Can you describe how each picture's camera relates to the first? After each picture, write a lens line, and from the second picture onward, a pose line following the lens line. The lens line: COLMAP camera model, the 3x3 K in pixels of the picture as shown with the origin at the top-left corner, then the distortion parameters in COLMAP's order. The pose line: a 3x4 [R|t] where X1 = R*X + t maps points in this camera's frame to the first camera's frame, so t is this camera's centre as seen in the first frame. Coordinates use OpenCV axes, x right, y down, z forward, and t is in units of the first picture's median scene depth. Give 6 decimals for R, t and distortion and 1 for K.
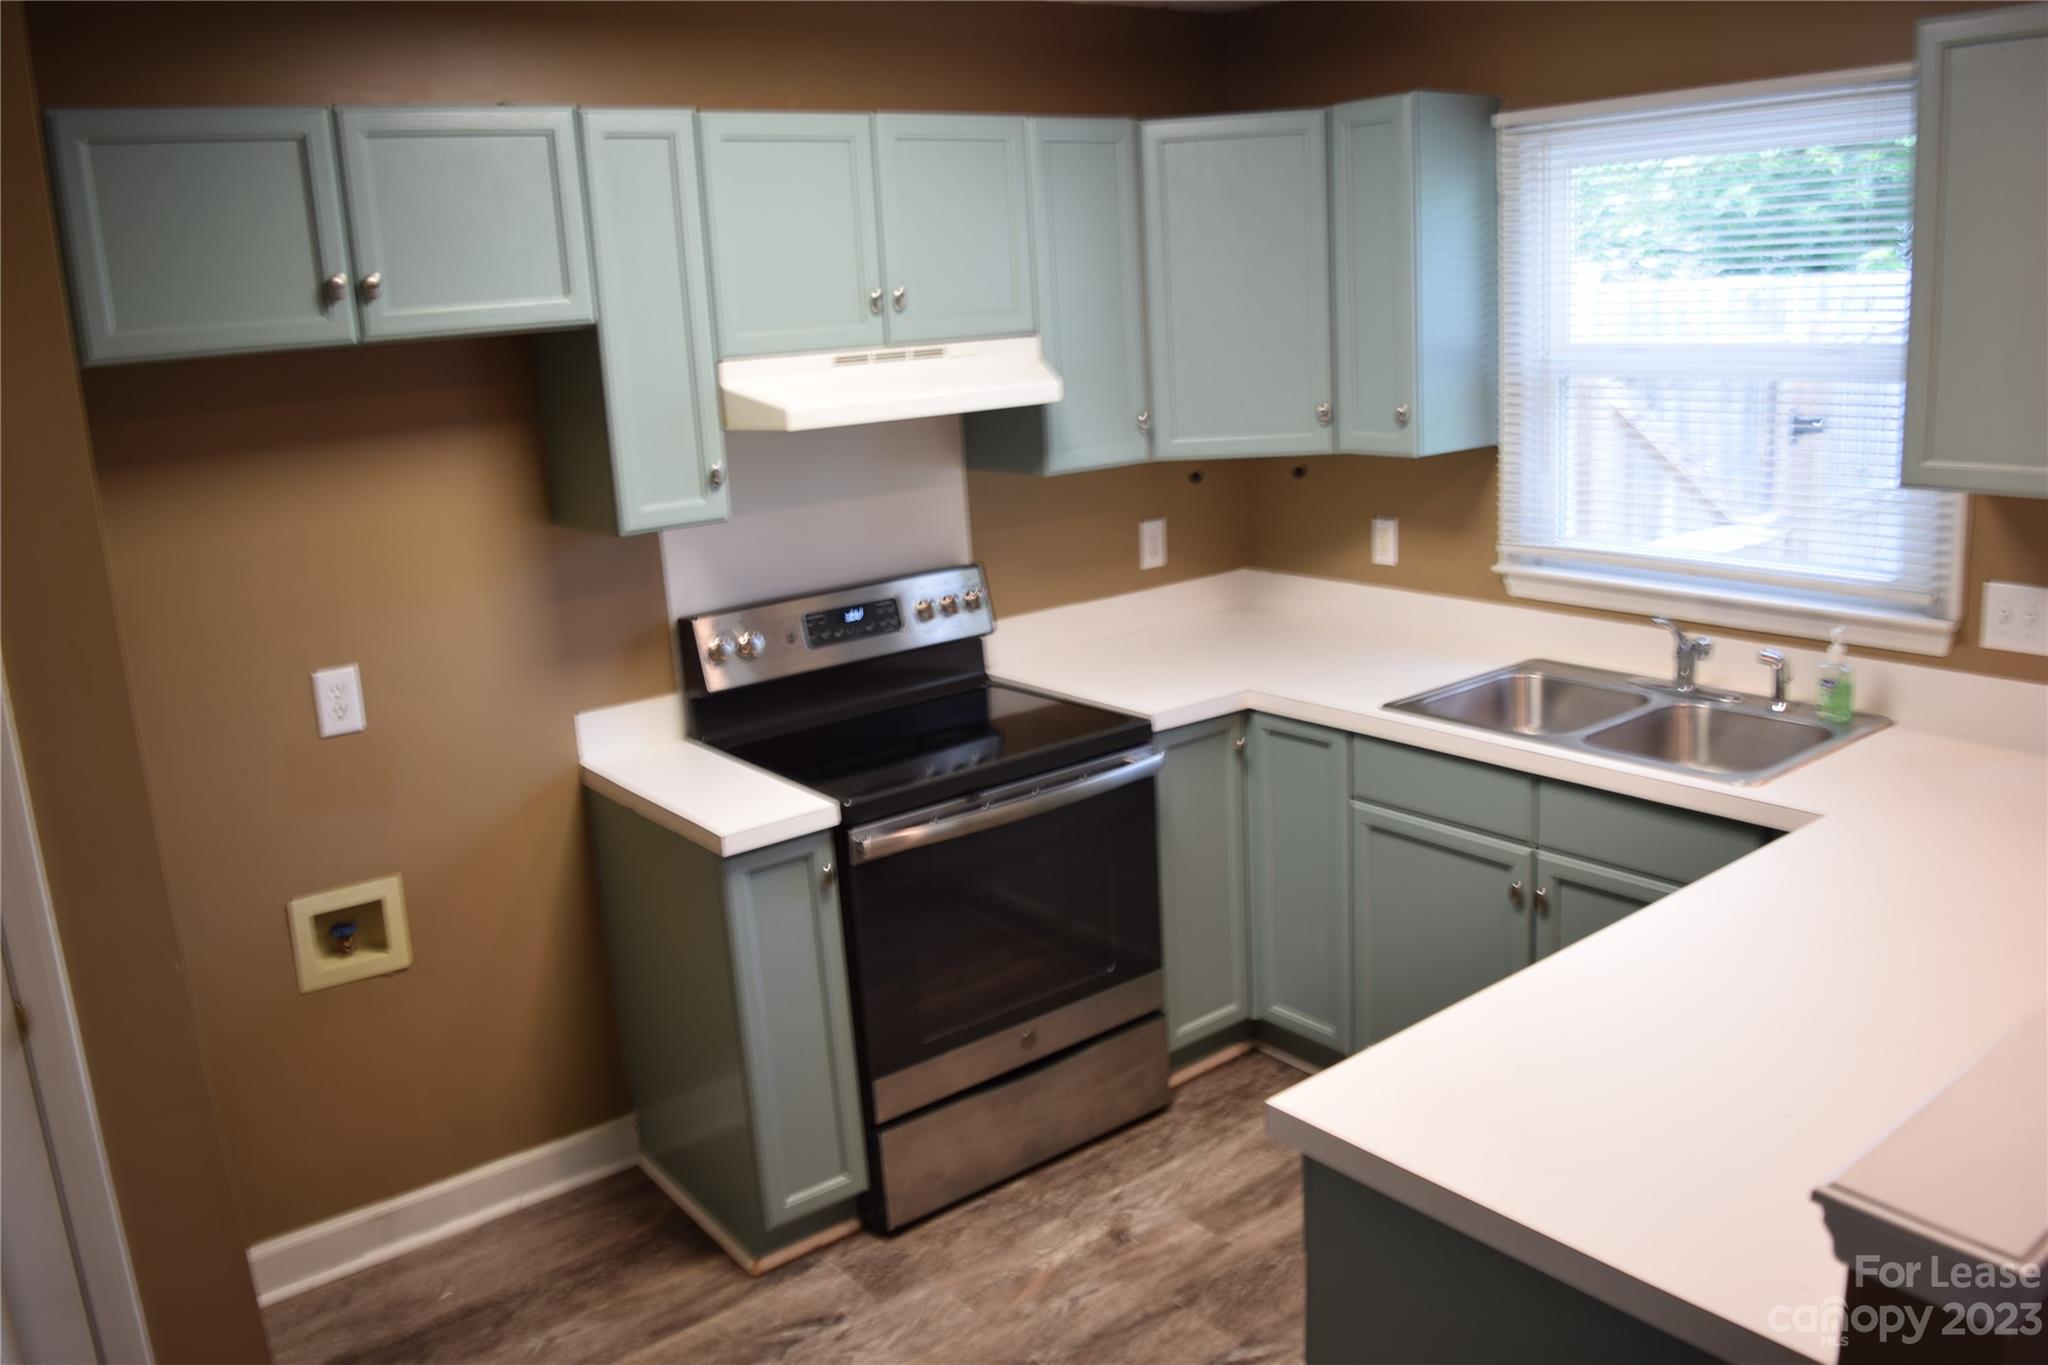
lens RADIAL K [[1614.3, 0, 1021.2], [0, 1614.3, 667.3], [0, 0, 1]] dist [-0.066320, -0.005707]
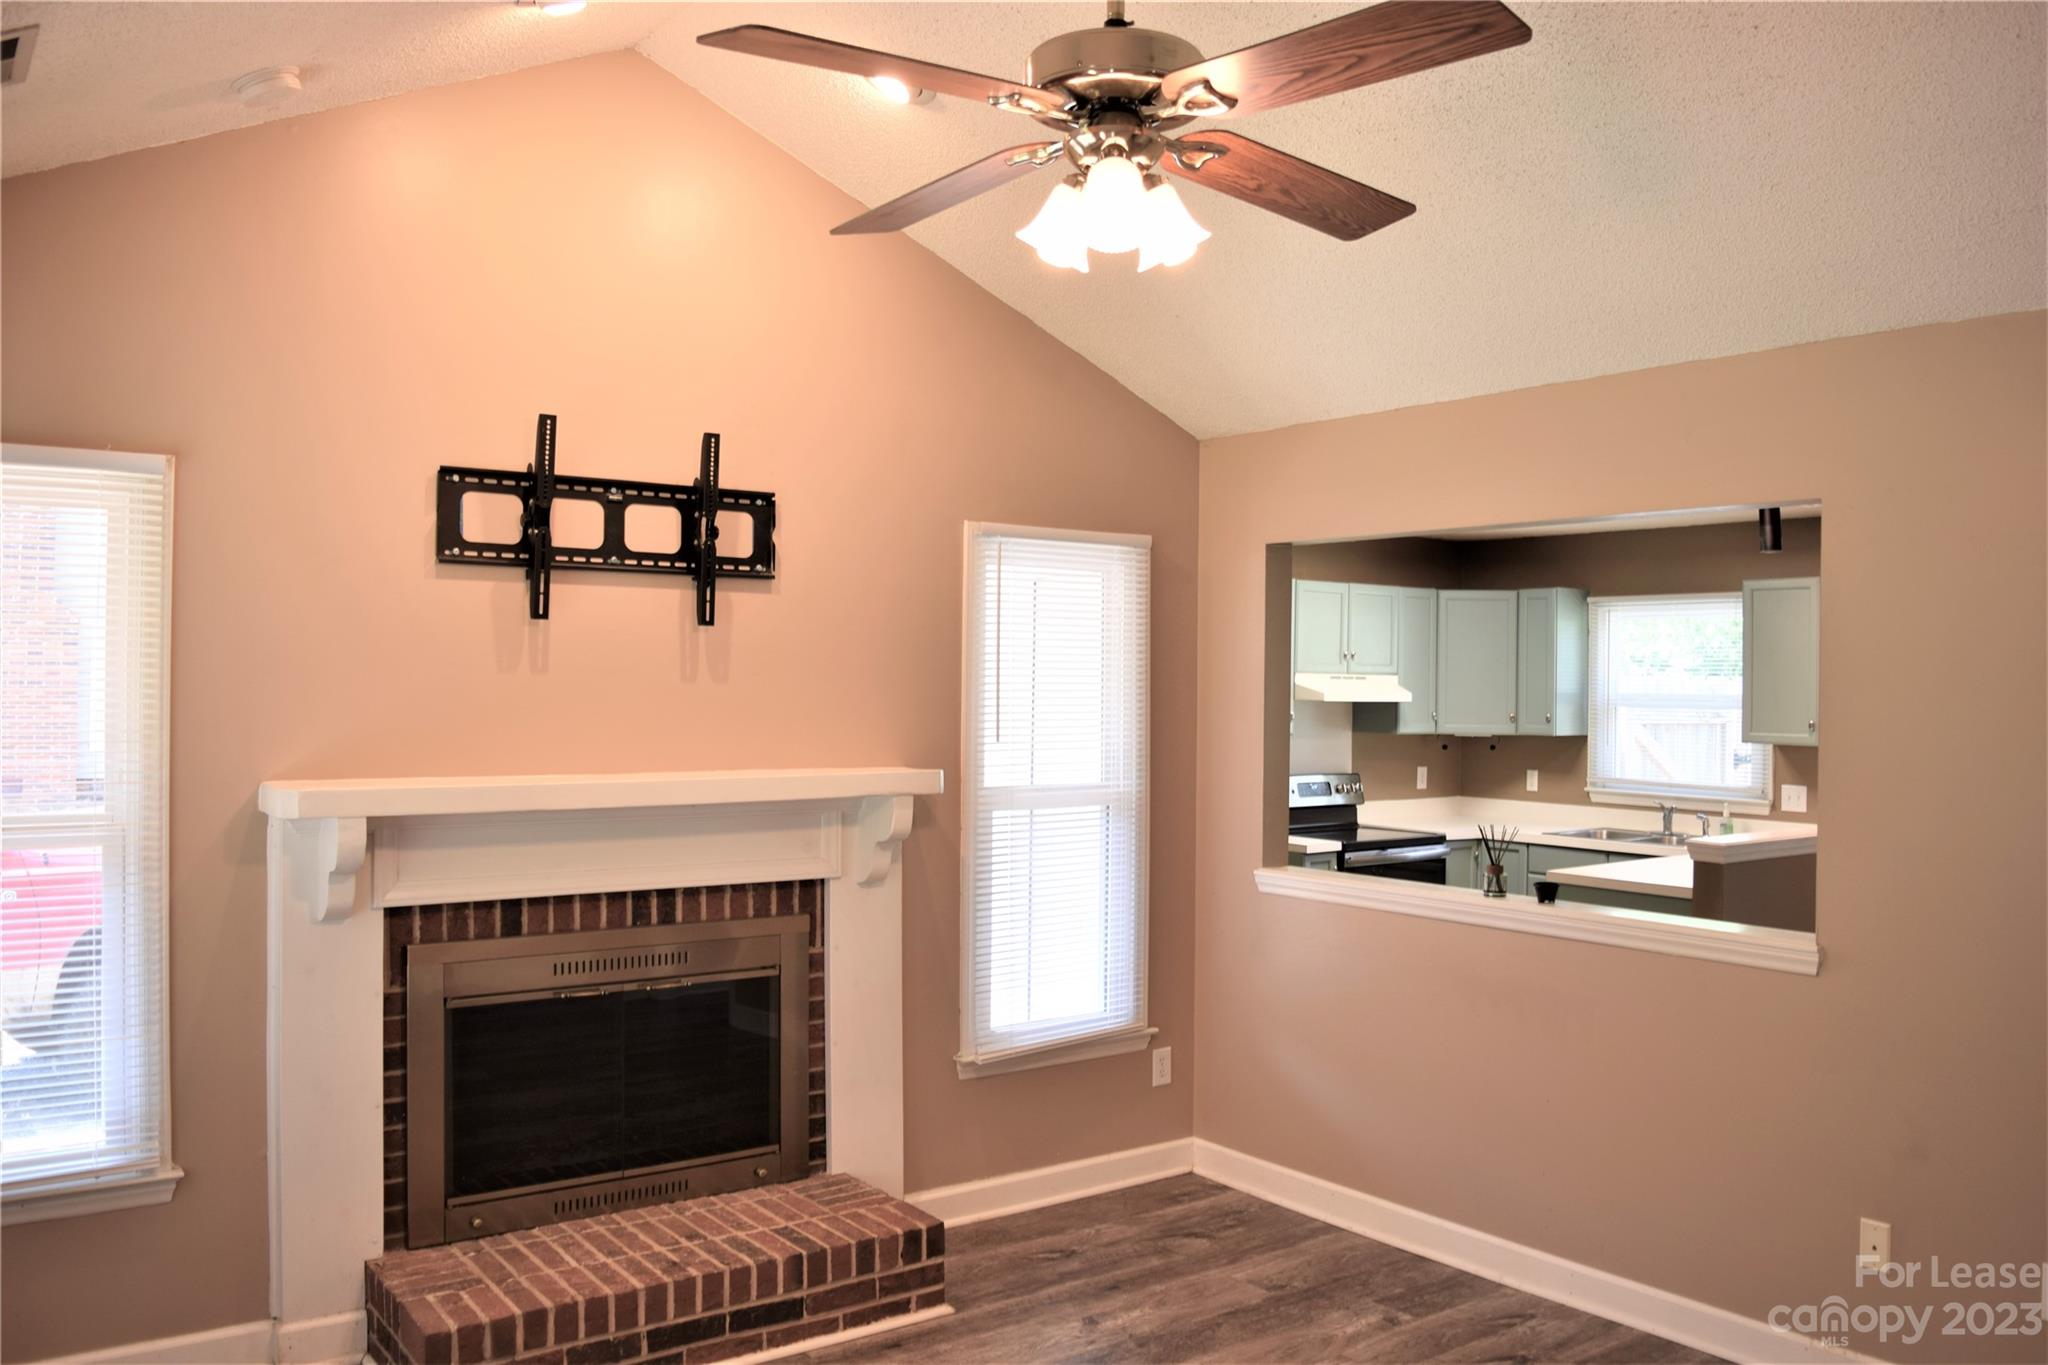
lens RADIAL K [[1614.3, 0, 1025.4], [0, 1614.3, 689.4], [0, 0, 1]] dist [-0.066320, -0.005707]
pose [[0.997491, 0.069185, -0.014988, -0.492776], [-0.070785, 0.972242, -0.223012, 0.379228], [-0.000857, 0.223513, 0.974701, -1.298098]]
